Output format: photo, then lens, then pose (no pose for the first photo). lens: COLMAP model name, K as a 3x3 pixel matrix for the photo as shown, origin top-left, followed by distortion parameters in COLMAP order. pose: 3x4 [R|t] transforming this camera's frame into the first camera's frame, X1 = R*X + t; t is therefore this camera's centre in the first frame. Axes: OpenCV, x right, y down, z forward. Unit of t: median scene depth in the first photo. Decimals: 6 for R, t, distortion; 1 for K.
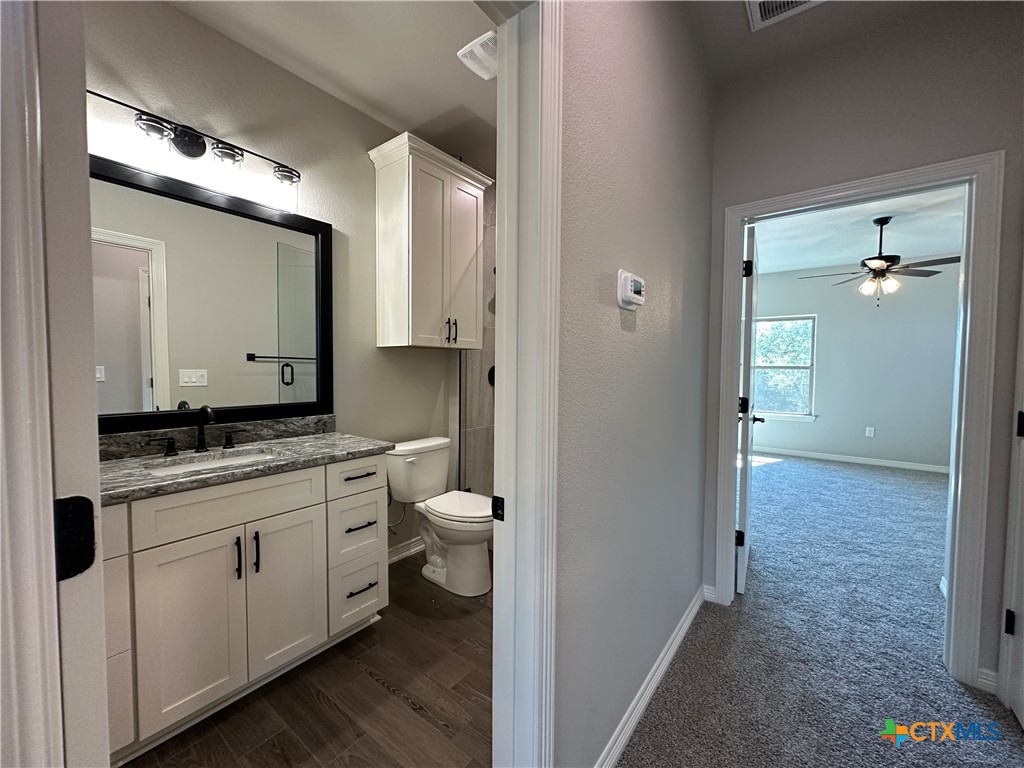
lens RADIAL K [[410.5, 0, 512.0], [0, 410.5, 384.0], [0, 0, 1]] dist [-0.001943, 0.000268]
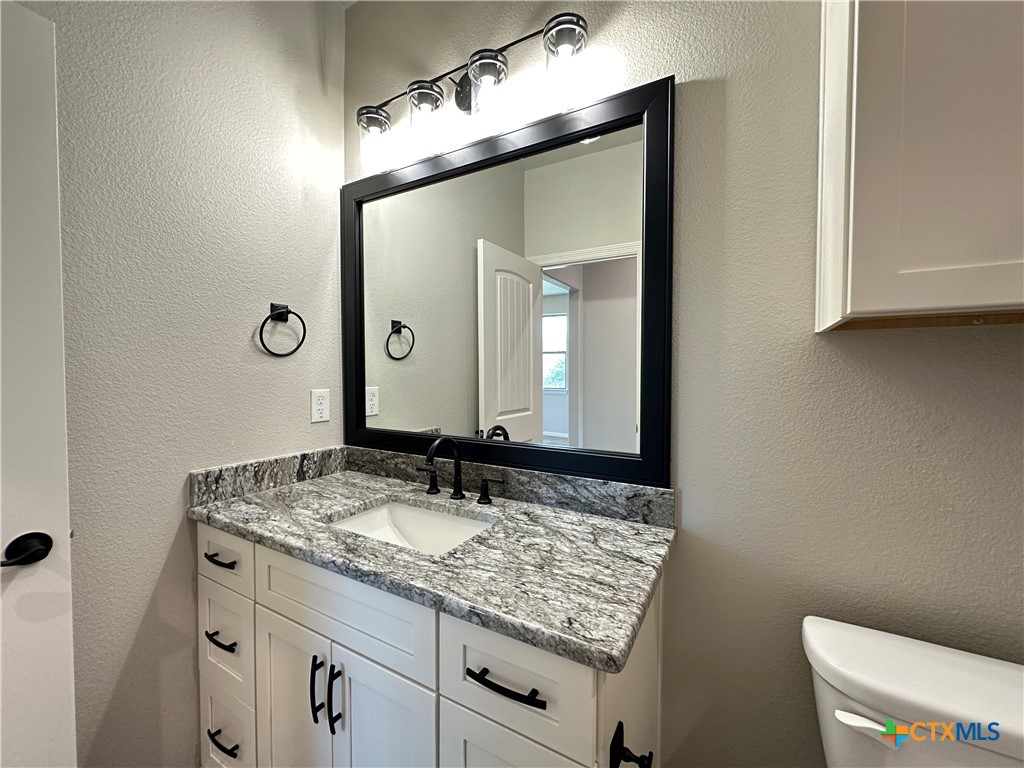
lens RADIAL K [[410.4, 0, 512.0], [0, 410.4, 384.0], [0, 0, 1]] dist [-0.001947, 0.000055]
pose [[0.138874, 0.019299, -0.990122, -0.007190], [-0.042438, 0.999008, 0.013519, -0.046958], [0.989400, 0.040141, 0.139555, 0.829089]]
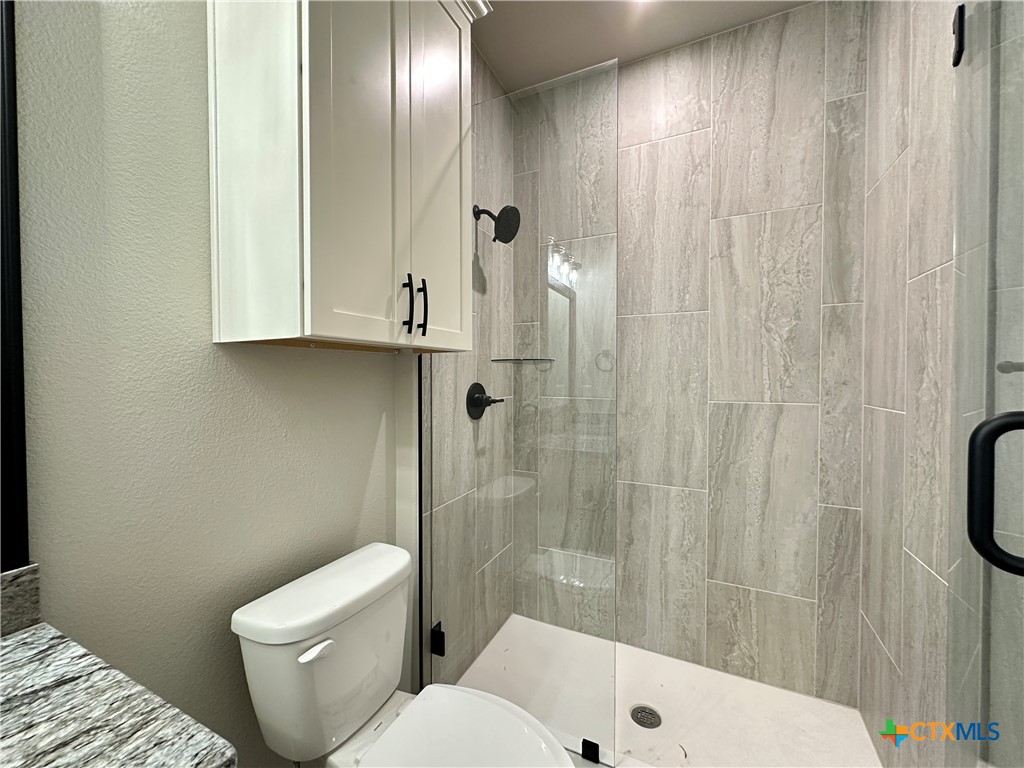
lens RADIAL K [[410.4, 0, 512.0], [0, 410.4, 384.0], [0, 0, 1]] dist [-0.001947, 0.000055]
pose [[0.979069, -0.014509, 0.203013, -0.167330], [0.018318, 0.999689, -0.016895, -0.050003], [-0.202705, 0.020260, 0.979030, 0.700155]]
